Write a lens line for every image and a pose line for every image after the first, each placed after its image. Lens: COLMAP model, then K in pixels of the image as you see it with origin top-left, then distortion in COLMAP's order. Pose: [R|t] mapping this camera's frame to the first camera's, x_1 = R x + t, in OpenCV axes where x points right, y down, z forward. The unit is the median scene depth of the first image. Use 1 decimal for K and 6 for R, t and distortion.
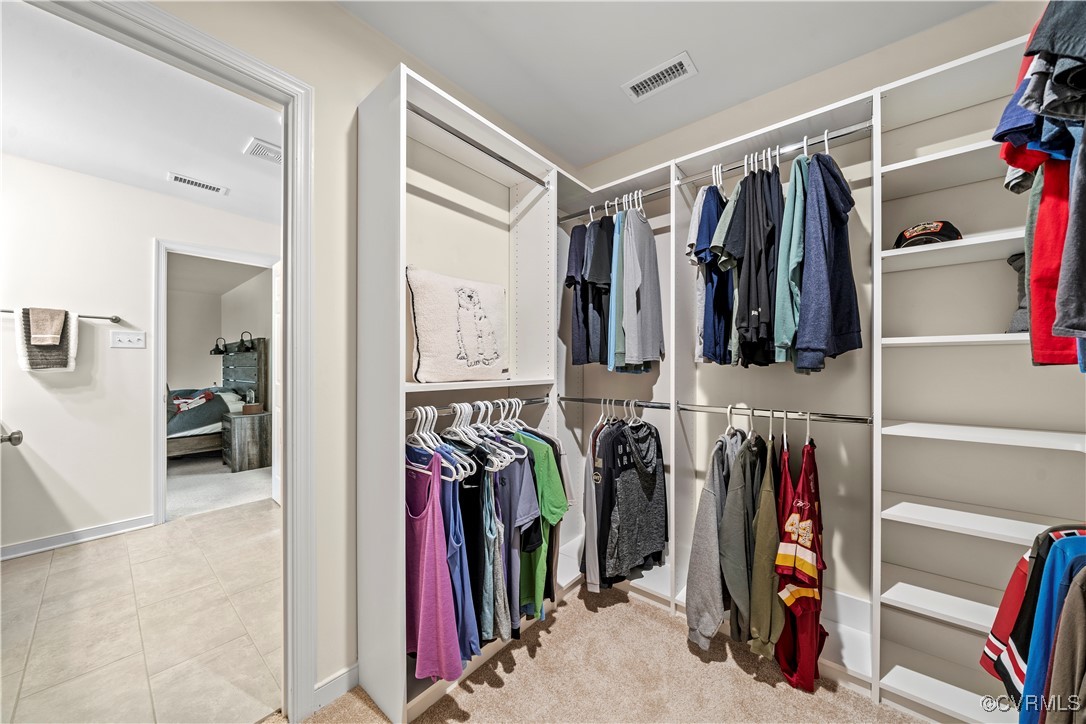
lens RADIAL K [[379.4, 0, 540.7], [0, 379.4, 367.4], [0, 0, 1]] dist [-0.001874, -0.000202]
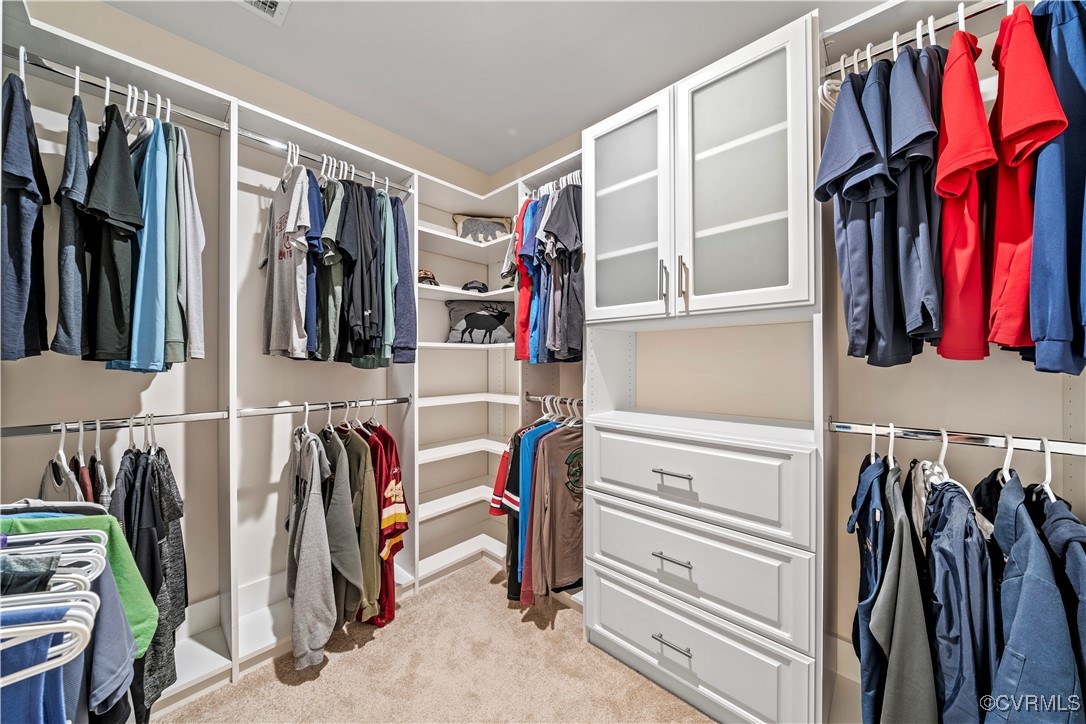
lens RADIAL K [[379.4, 0, 540.5], [0, 379.4, 359.1], [0, 0, 1]] dist [-0.001874, -0.000202]
pose [[0.039207, 0.005505, 0.999216, -0.536129], [0.003299, 0.999979, -0.005638, -0.002041], [-0.999226, 0.003517, 0.039188, 0.453481]]
